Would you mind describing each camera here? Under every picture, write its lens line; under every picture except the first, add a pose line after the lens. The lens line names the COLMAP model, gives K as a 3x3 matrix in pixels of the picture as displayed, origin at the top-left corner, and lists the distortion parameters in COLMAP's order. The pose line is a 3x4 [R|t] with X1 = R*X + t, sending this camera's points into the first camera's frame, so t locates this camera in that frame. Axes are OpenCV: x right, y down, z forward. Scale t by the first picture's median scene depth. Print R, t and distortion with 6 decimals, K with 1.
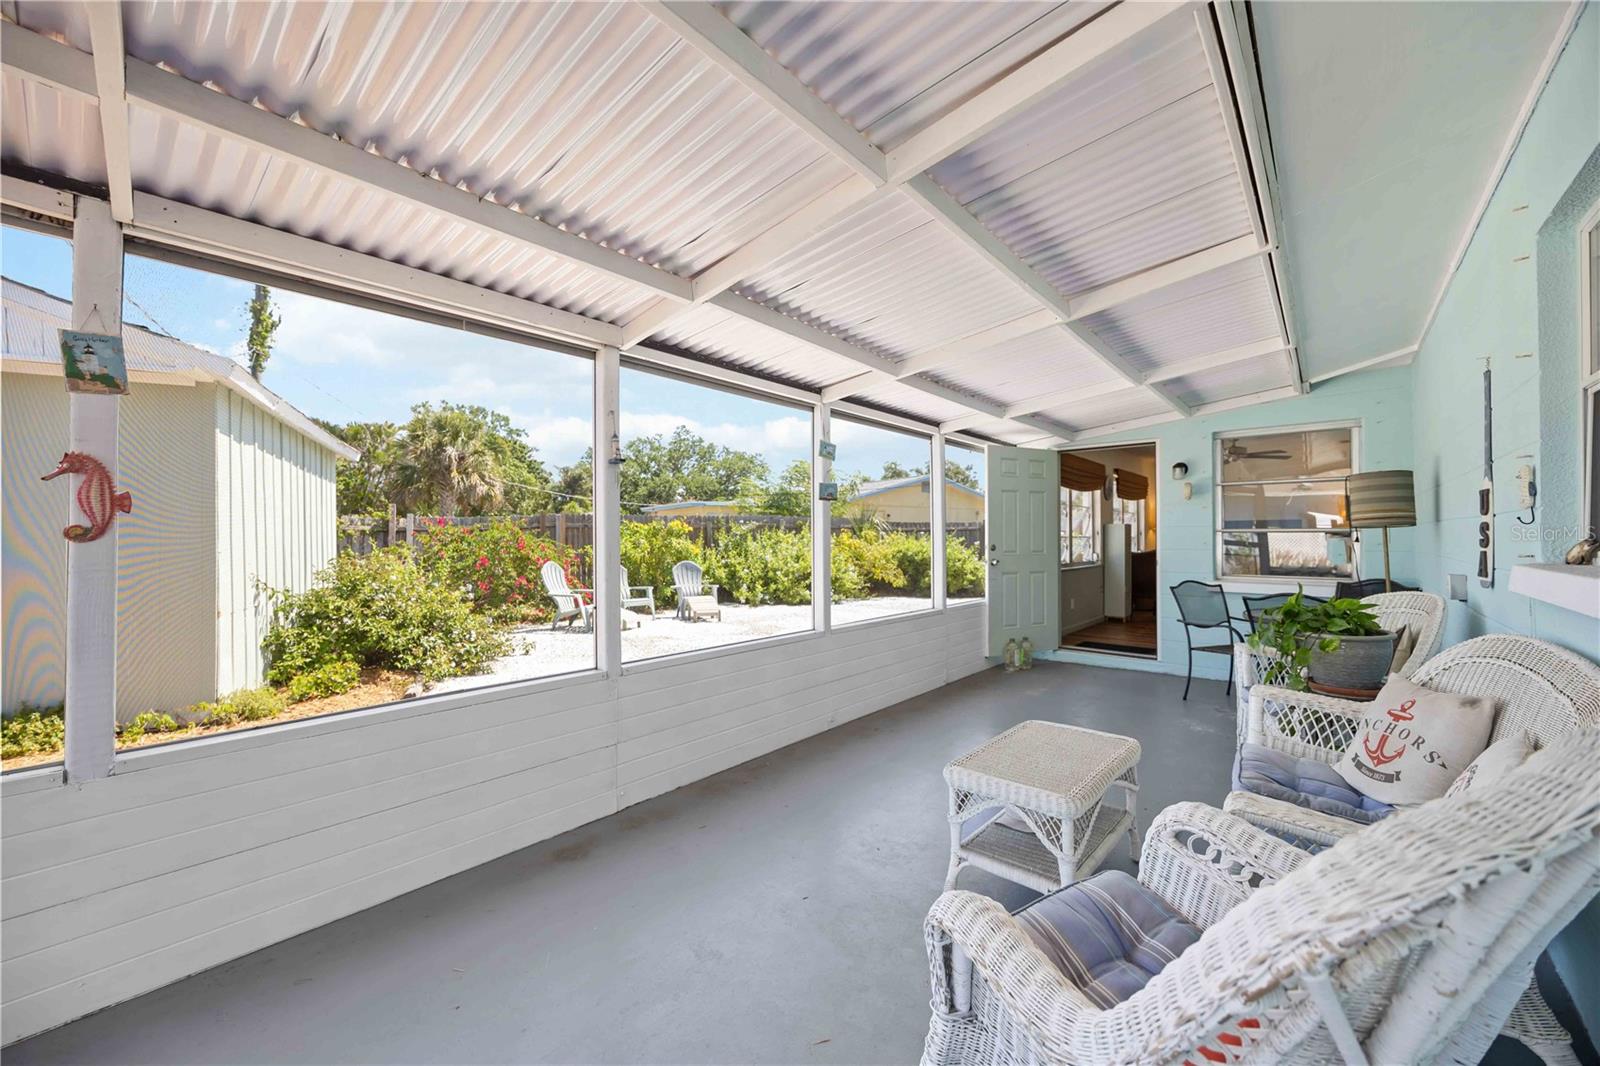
lens RADIAL K [[622.1, 0, 805.0], [0, 622.1, 533.9], [0, 0, 1]] dist [-0.002982, 0.000236]
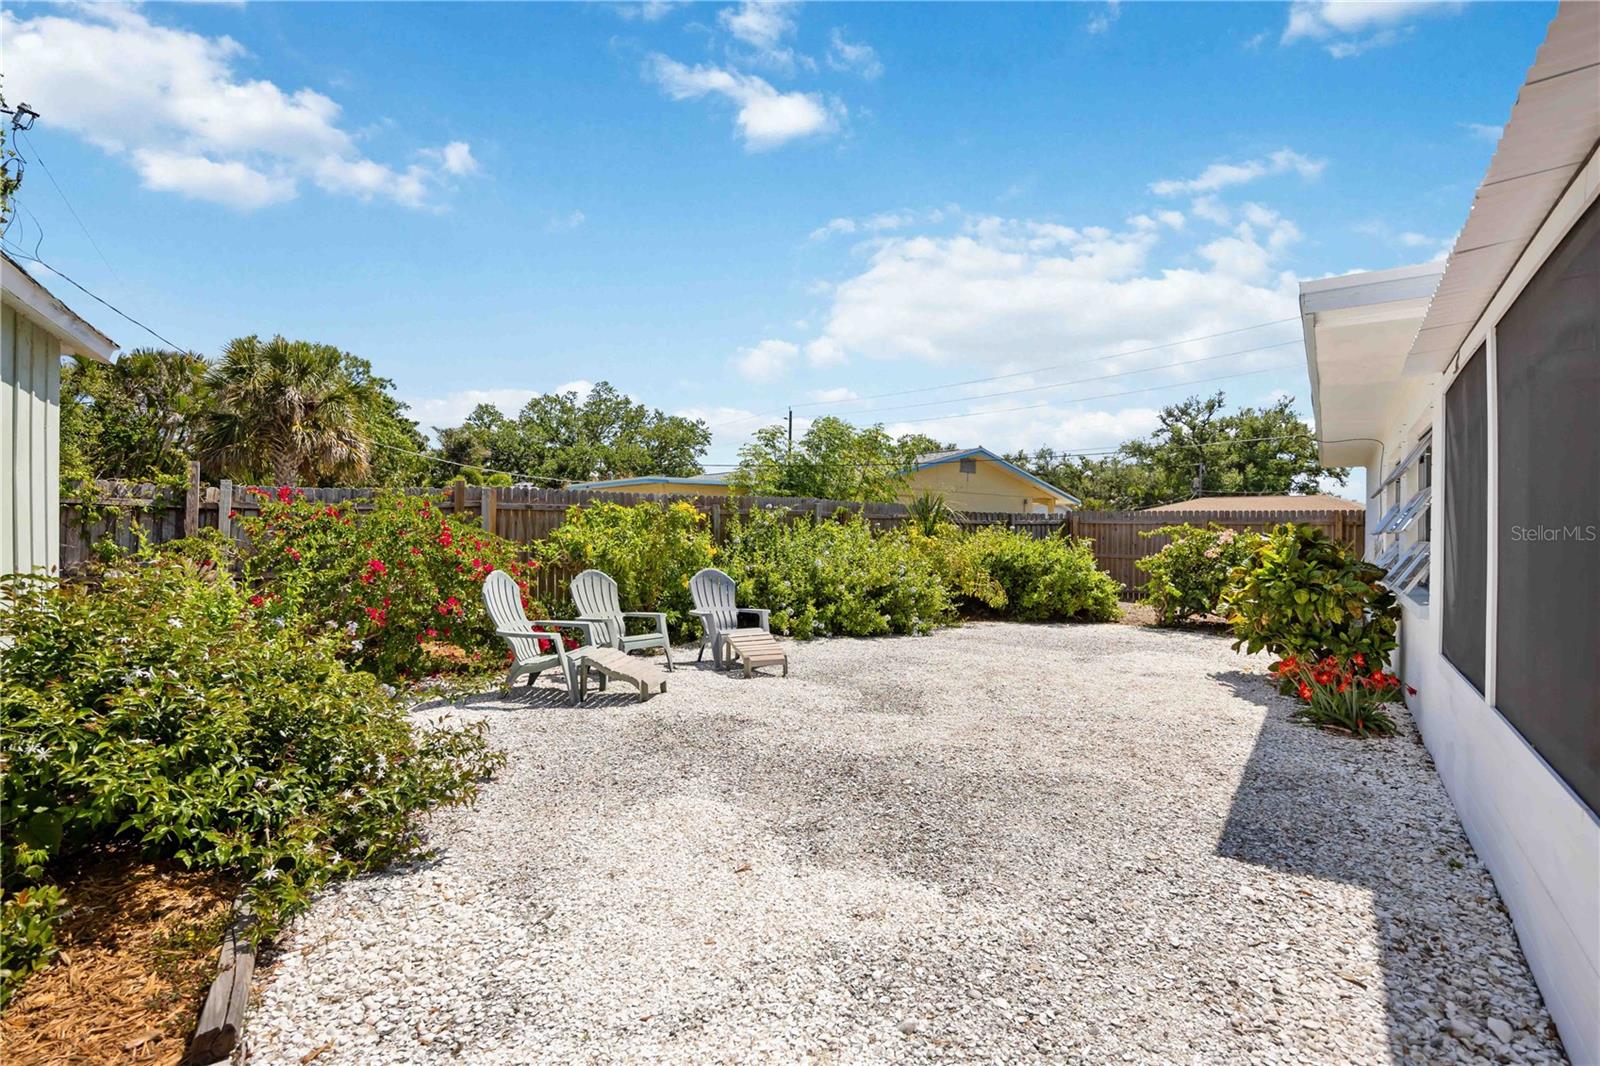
lens RADIAL K [[723.1, 0, 788.4], [0, 723.1, 524.7], [0, 0, 1]] dist [-0.002907, 0.000217]
pose [[0.995377, 0.018475, 0.094251, -0.161415], [-0.018608, 0.999827, 0.000537, -0.000697], [-0.094225, -0.002288, 0.995548, 0.256403]]
